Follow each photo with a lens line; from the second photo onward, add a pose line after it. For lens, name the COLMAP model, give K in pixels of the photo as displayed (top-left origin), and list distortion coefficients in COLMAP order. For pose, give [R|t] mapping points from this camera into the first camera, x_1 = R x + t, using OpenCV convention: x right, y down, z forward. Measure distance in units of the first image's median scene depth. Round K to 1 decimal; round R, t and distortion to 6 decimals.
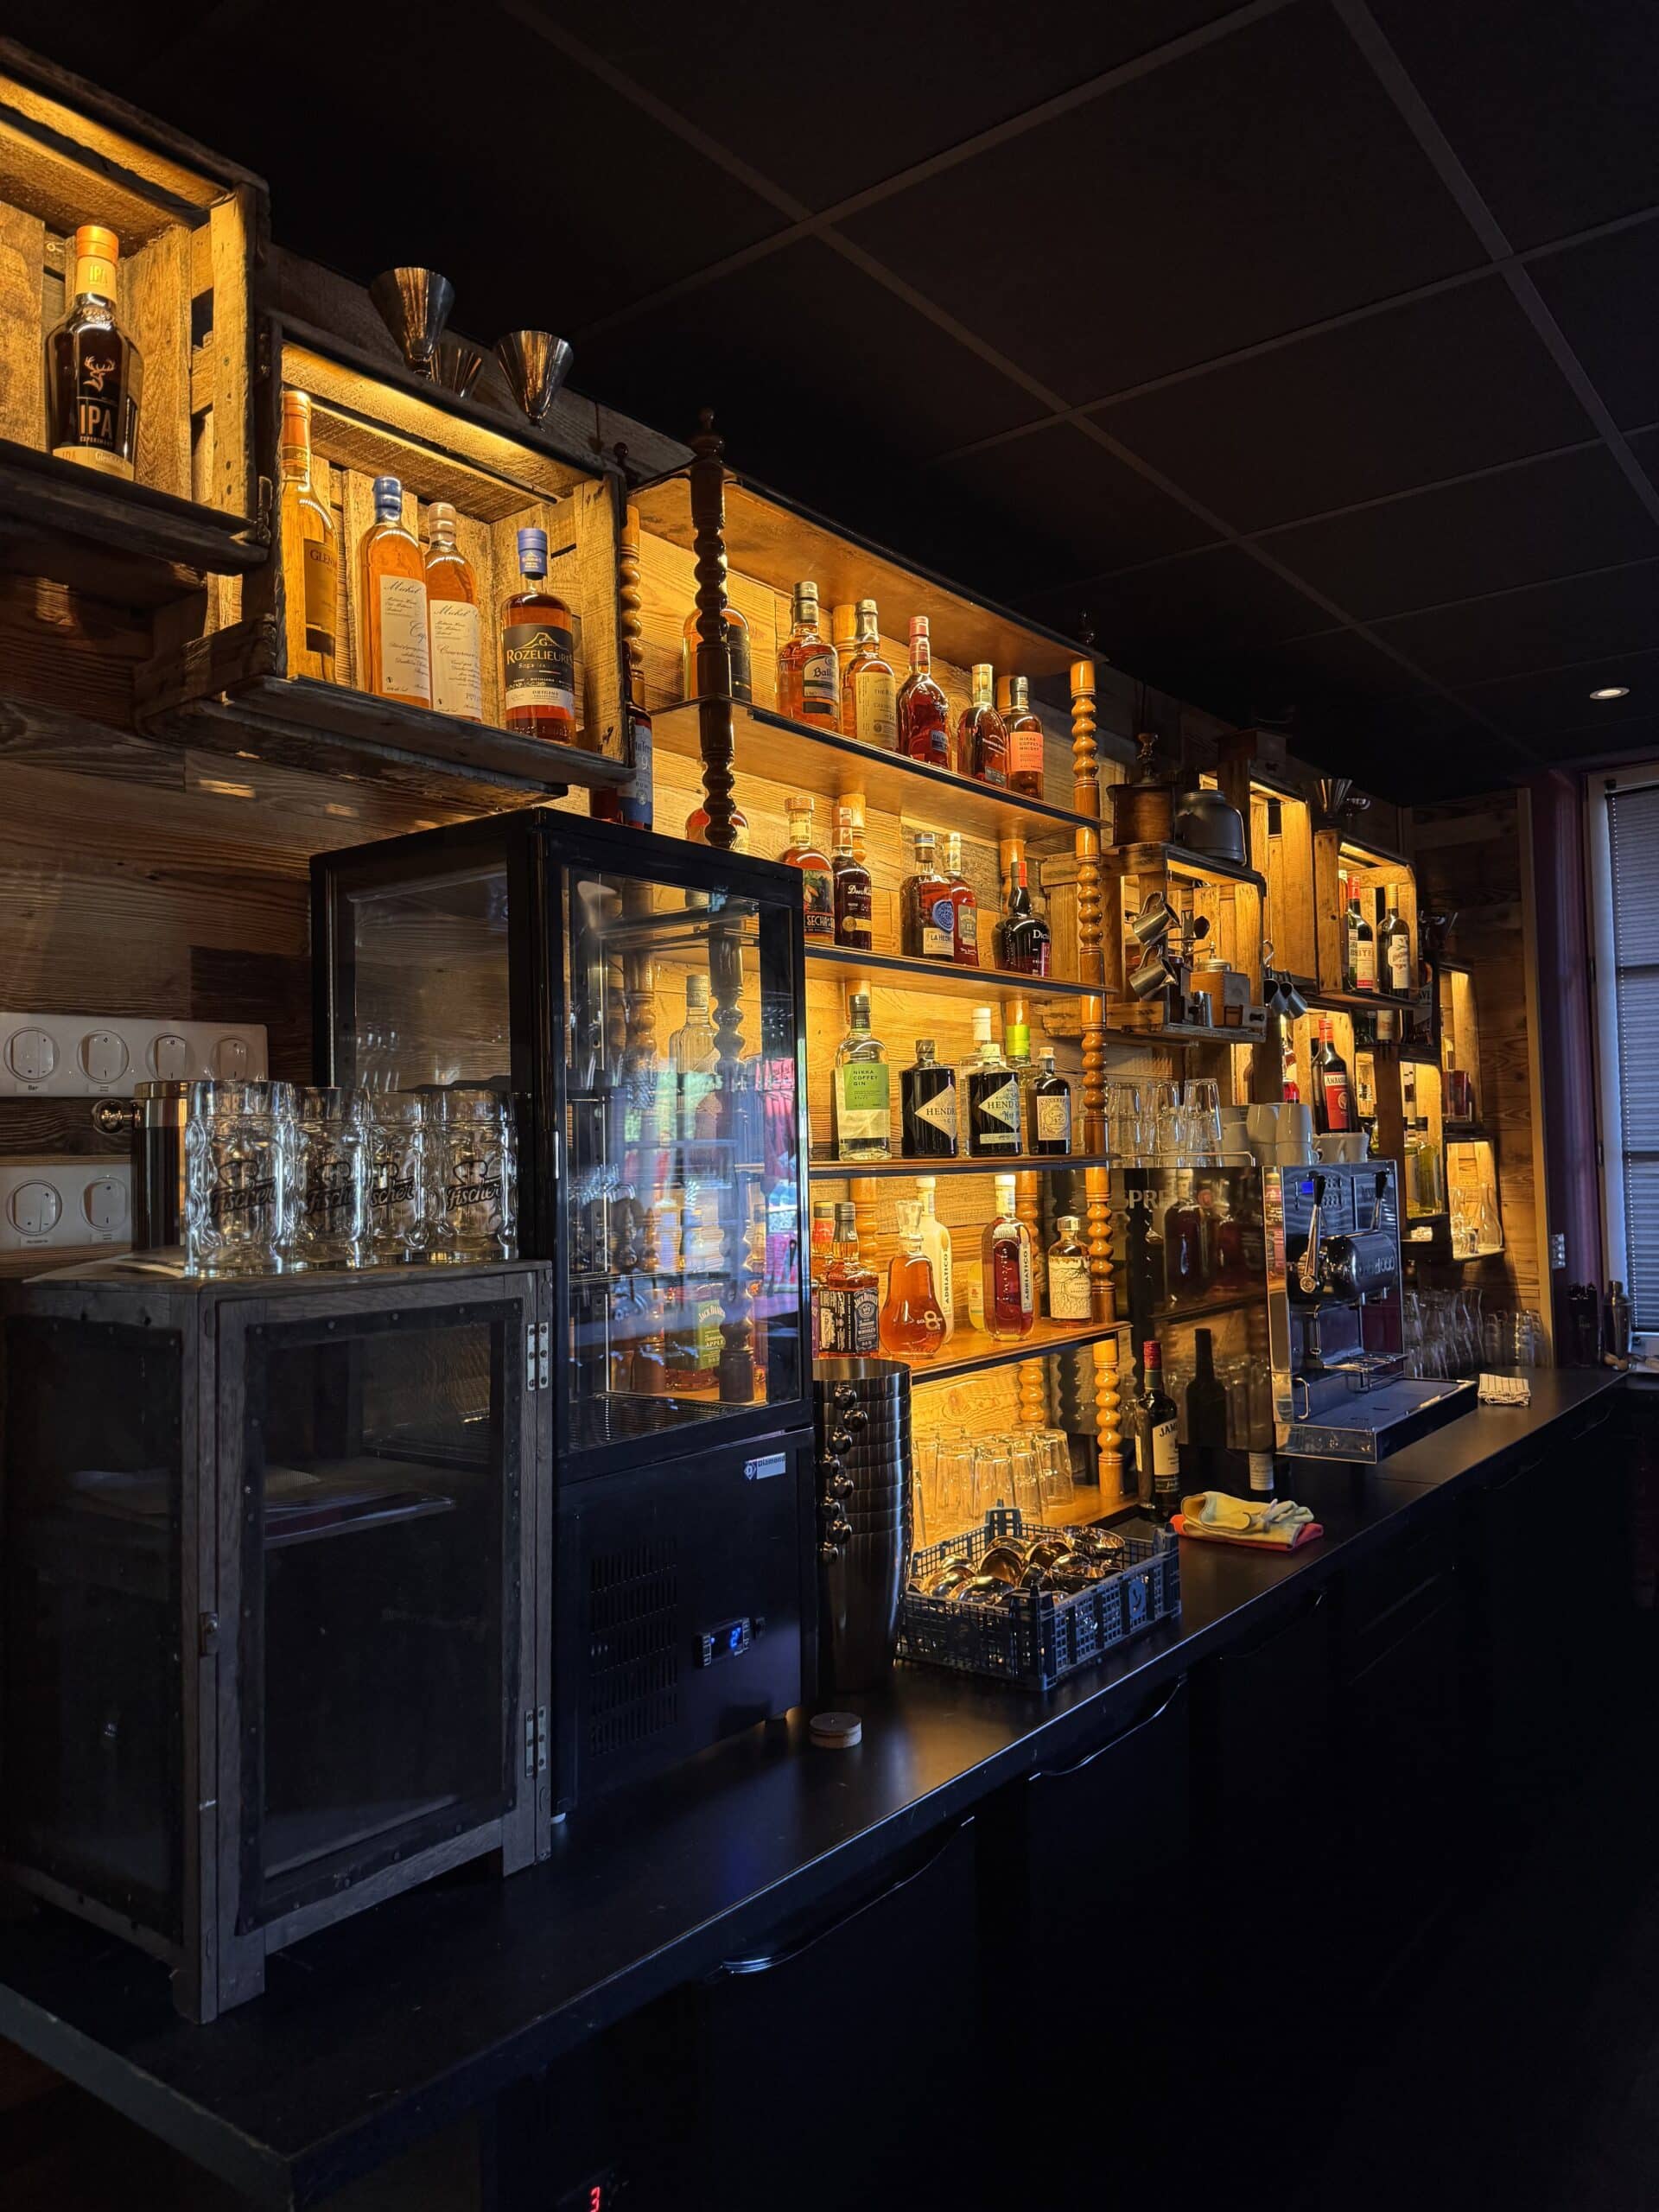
lens RADIAL K [[1541.9, 0, 829.5], [0, 1541.9, 1106.0], [0, 0, 1]] dist [0.115716, -0.189719]
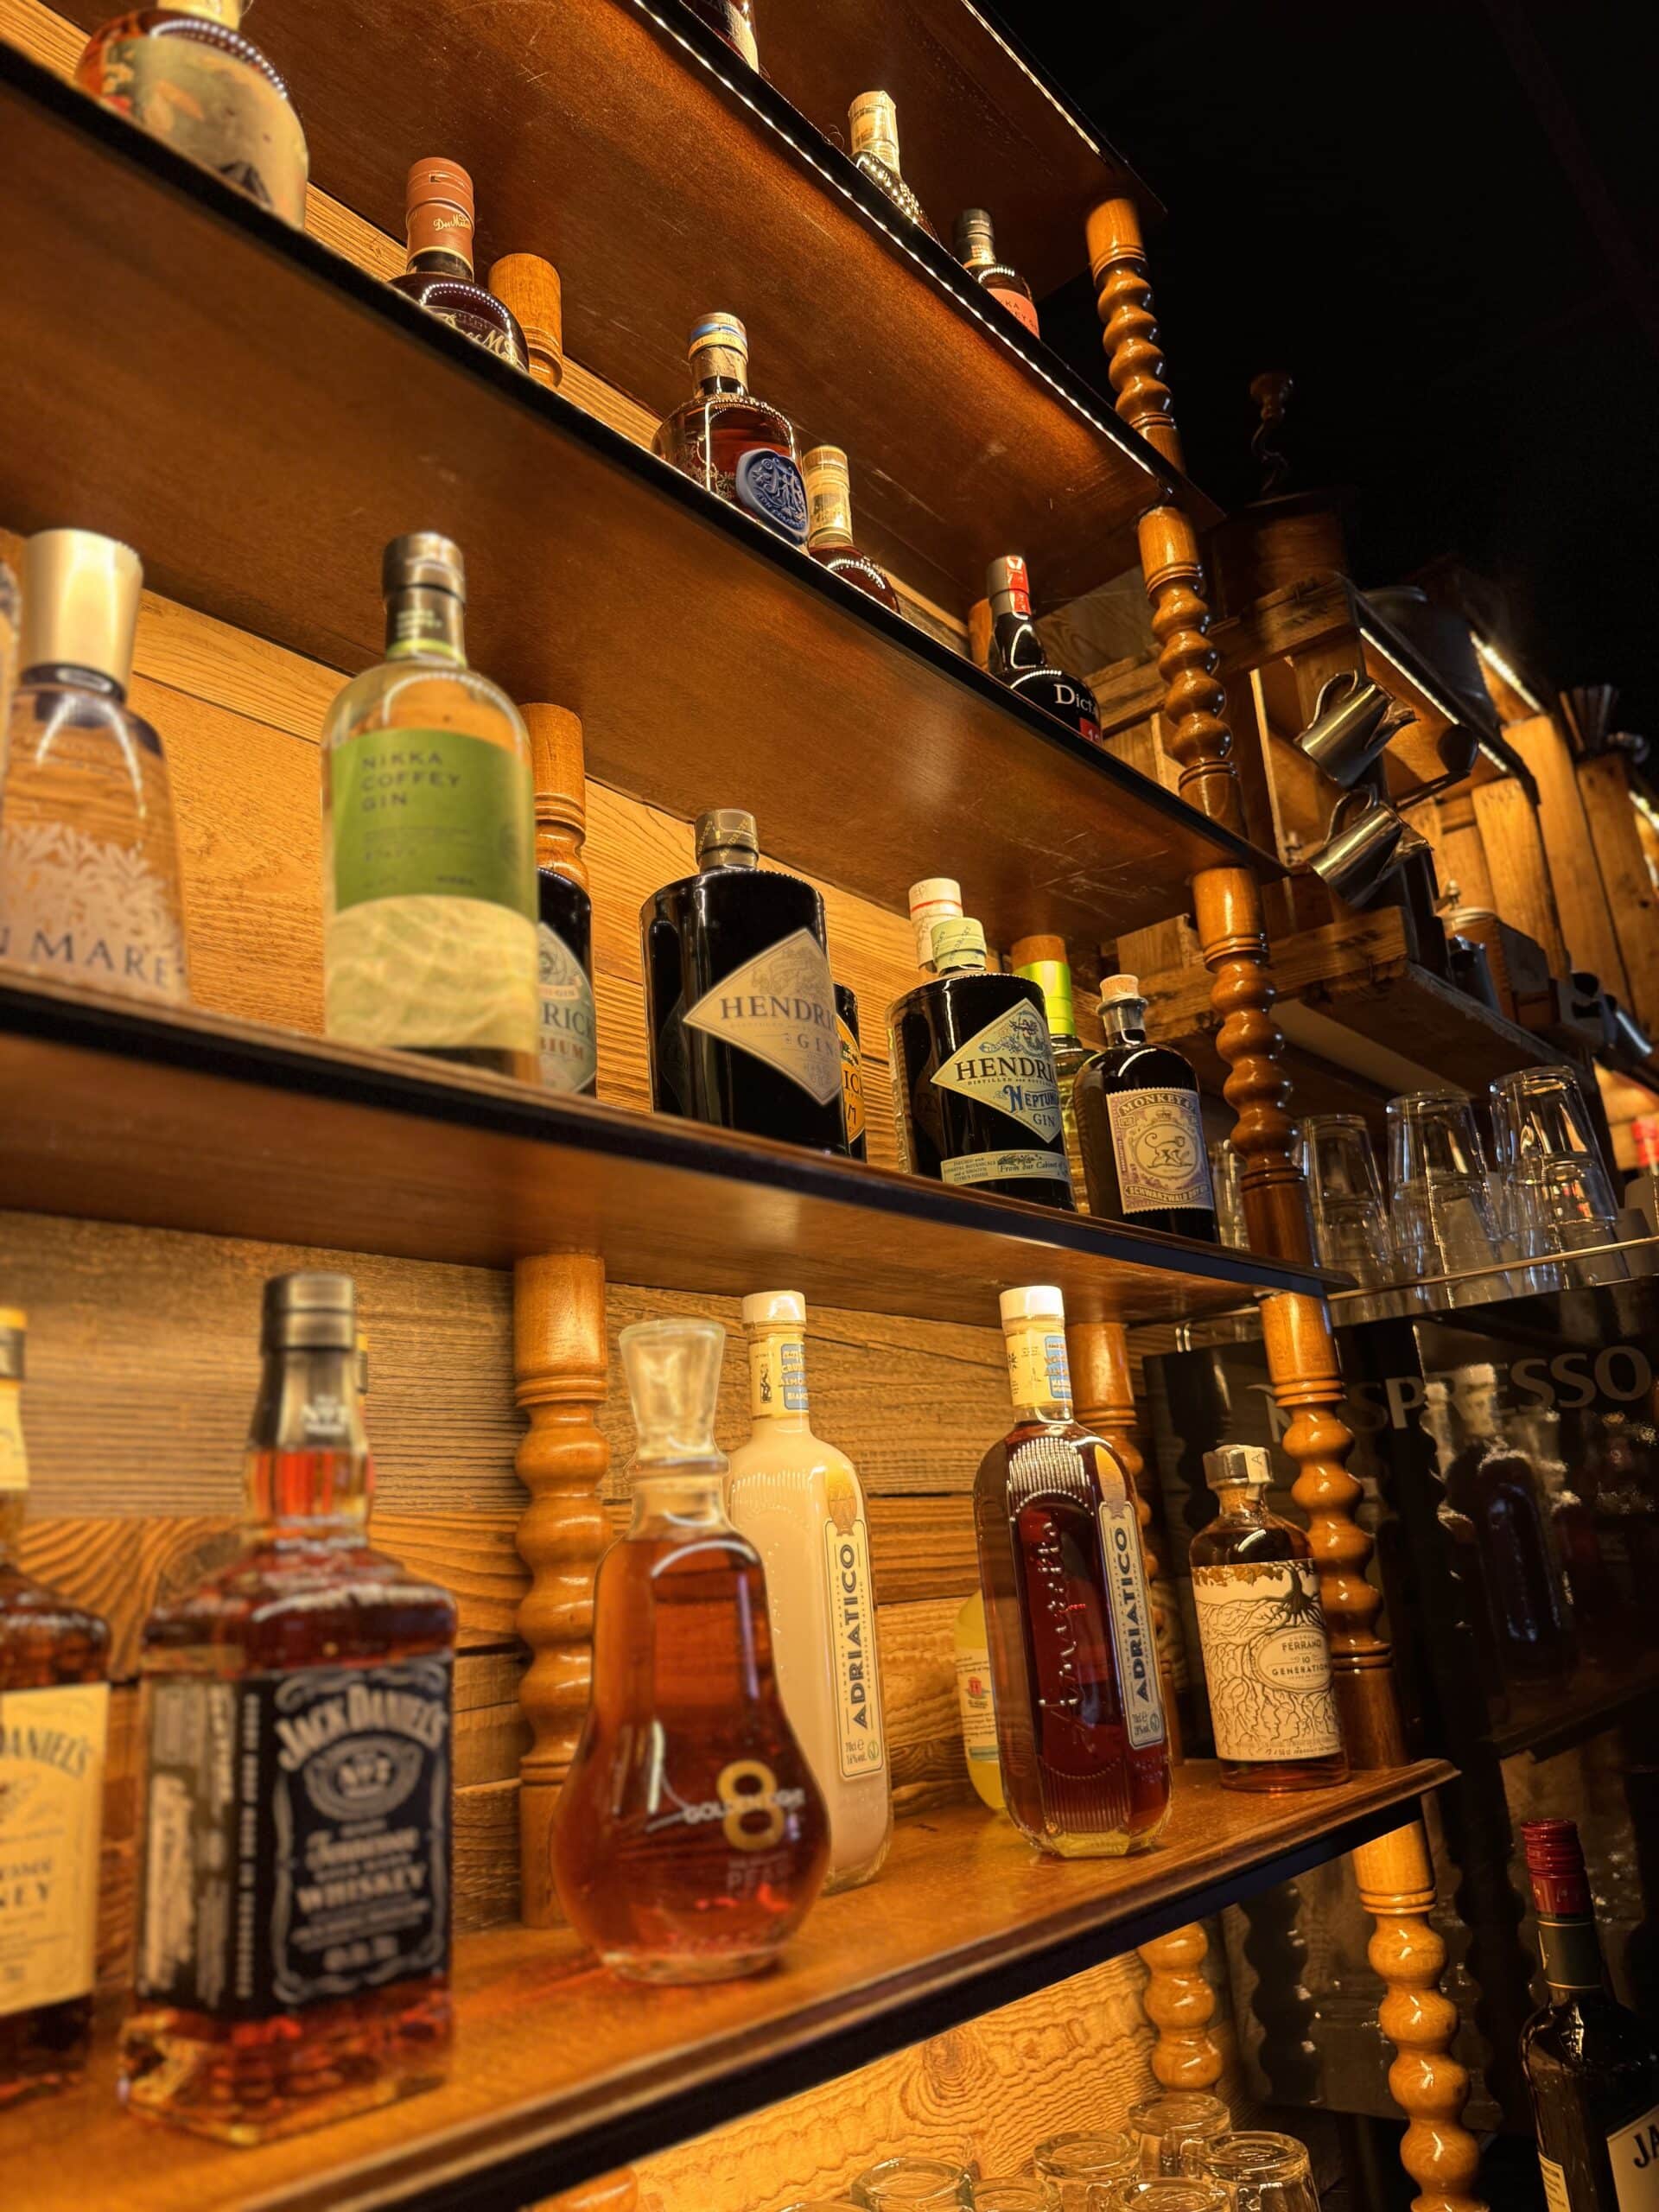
lens RADIAL K [[1541.9, 0, 829.5], [0, 1541.9, 1106.0], [0, 0, 1]] dist [0.115716, -0.189719]
pose [[0.997567, -0.062880, -0.030114, 0.079576], [0.052727, 0.963028, -0.264189, 0.086249], [0.045613, 0.261959, 0.964001, 0.641132]]
